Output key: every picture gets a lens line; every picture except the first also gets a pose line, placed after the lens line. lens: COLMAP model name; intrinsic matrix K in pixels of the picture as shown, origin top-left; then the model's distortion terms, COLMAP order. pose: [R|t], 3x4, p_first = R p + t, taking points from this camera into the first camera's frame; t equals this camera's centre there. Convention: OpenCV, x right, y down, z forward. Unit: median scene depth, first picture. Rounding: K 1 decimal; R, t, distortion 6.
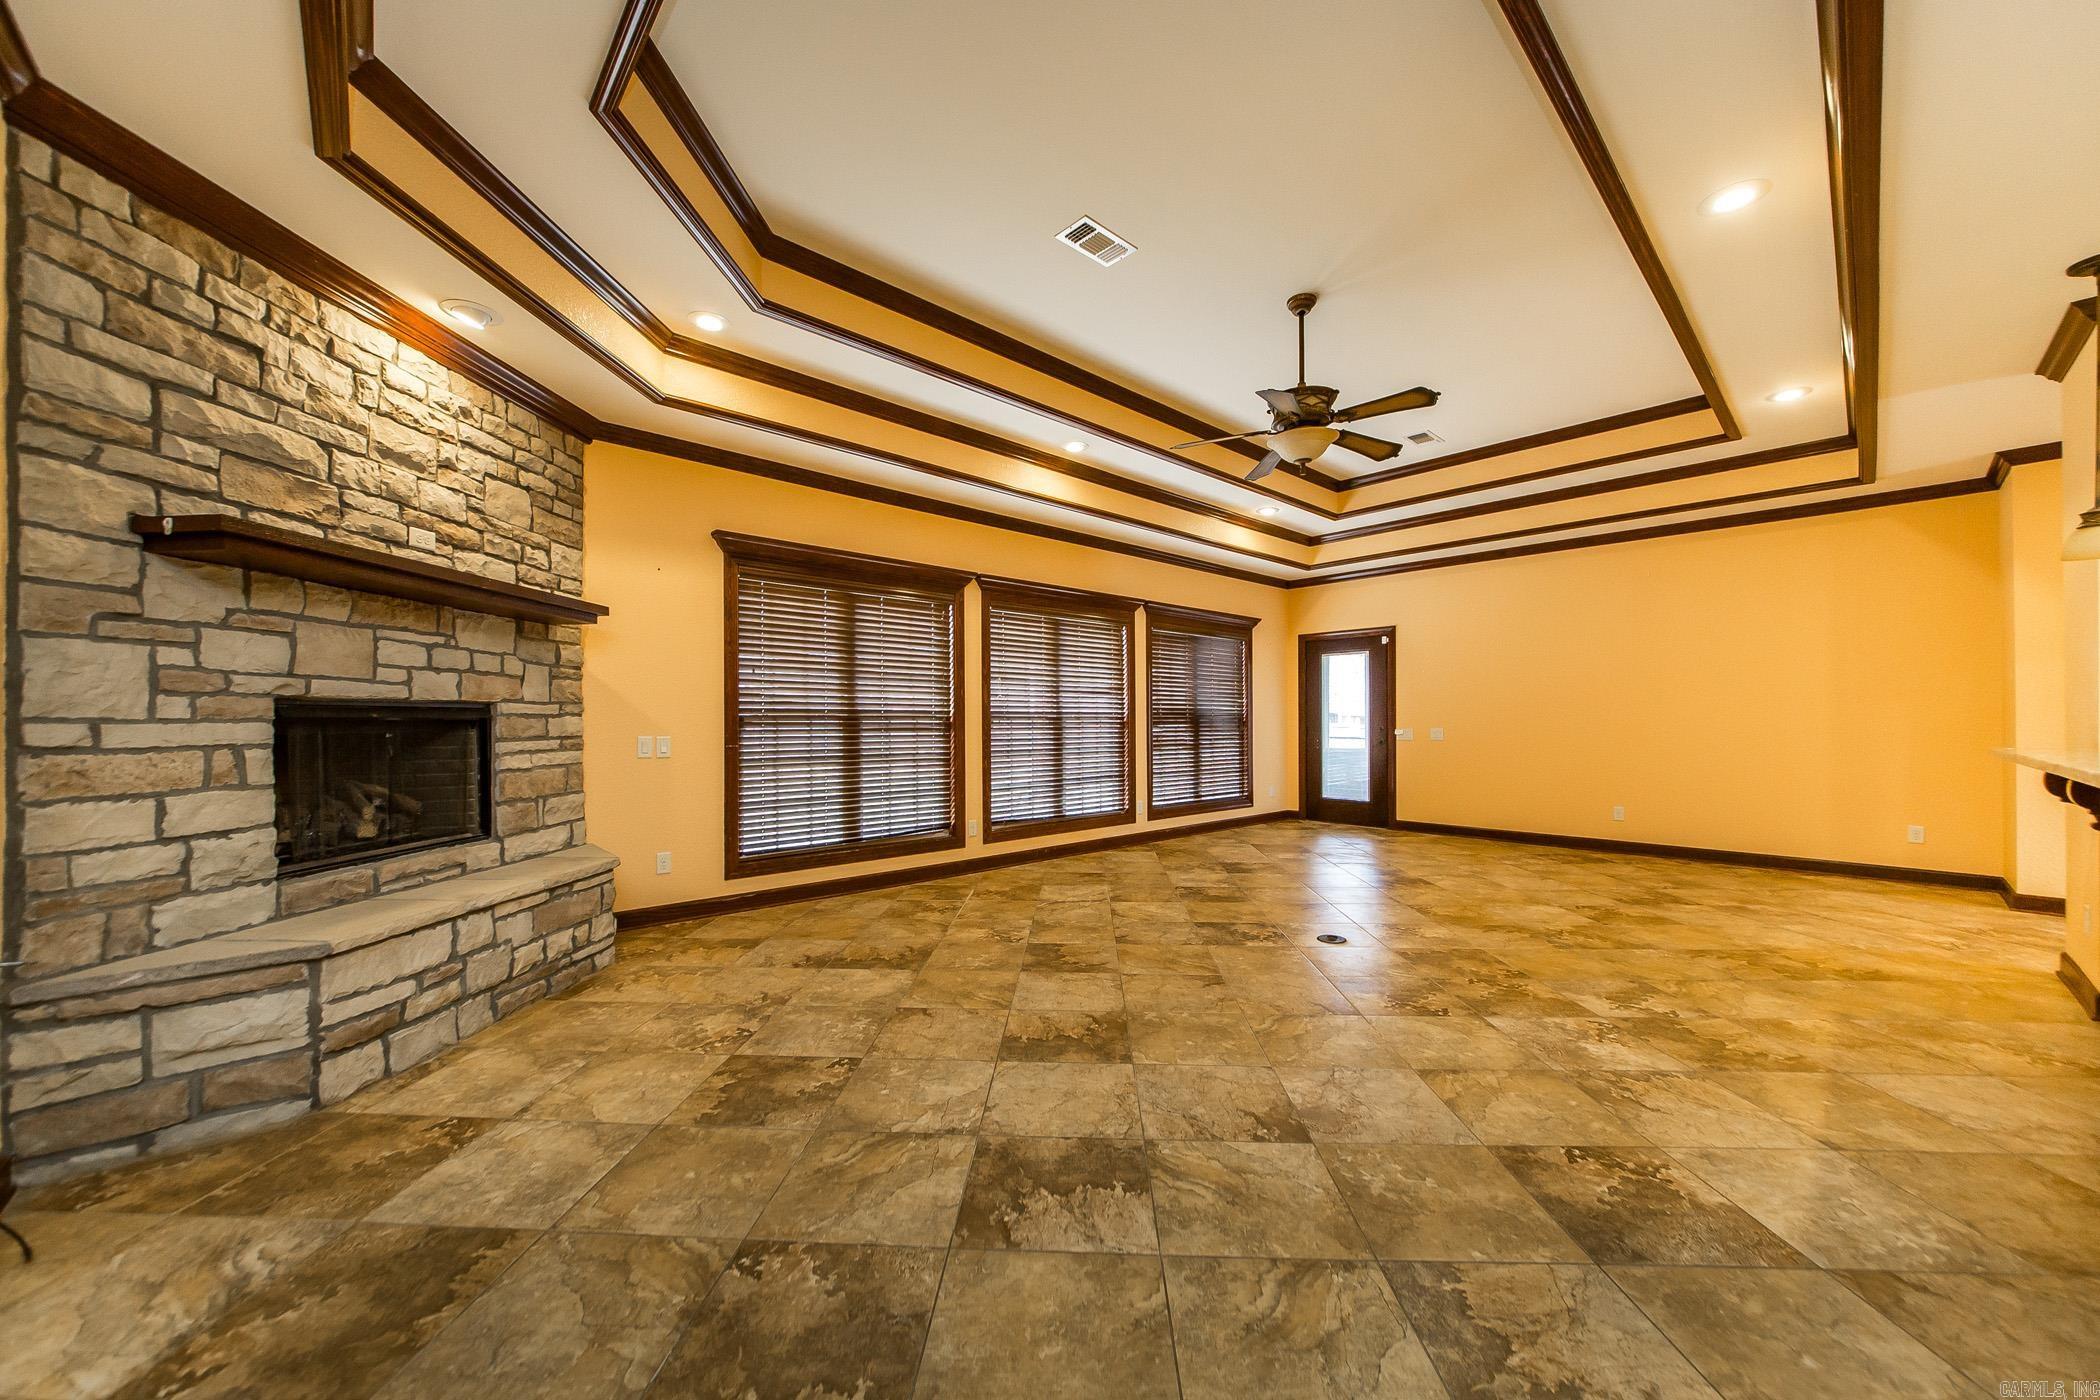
lens RADIAL K [[772.9, 0, 1064.6], [0, 772.9, 706.6], [0, 0, 1]] dist [0.002416, 0.000100]
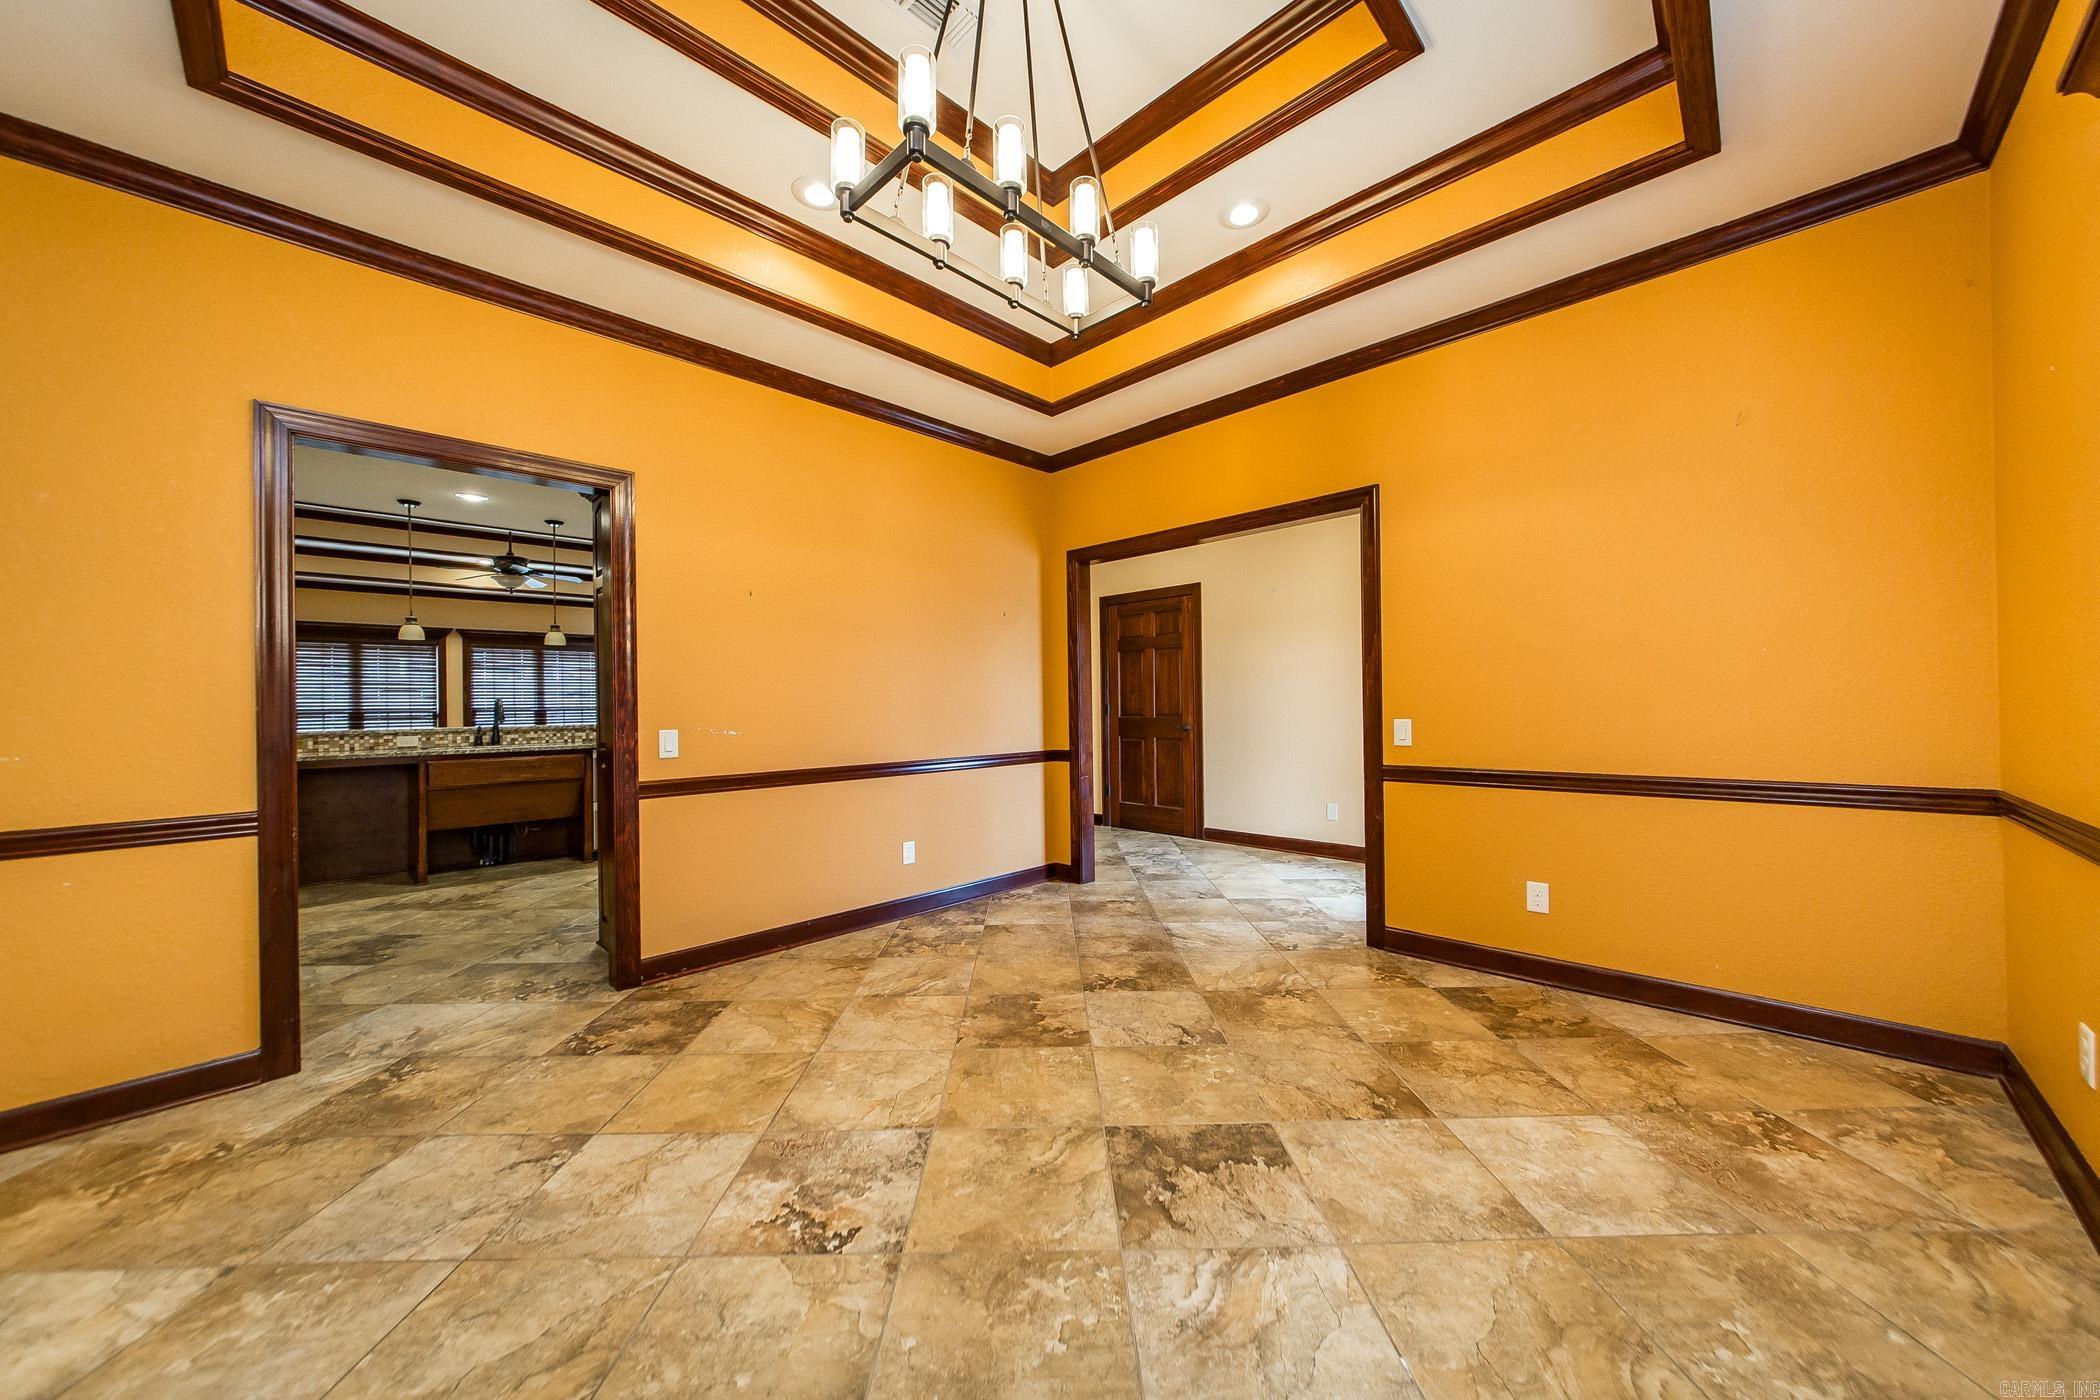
lens RADIAL K [[745.1, 0, 1048.1], [0, 745.1, 703.8], [0, 0, 1]] dist [-0.001676, 0.001681]
pose [[0.998596, -0.015043, 0.050786, 1.988923], [0.014129, 0.999733, 0.018307, -0.024783], [-0.051048, -0.017564, 0.998542, -1.322771]]
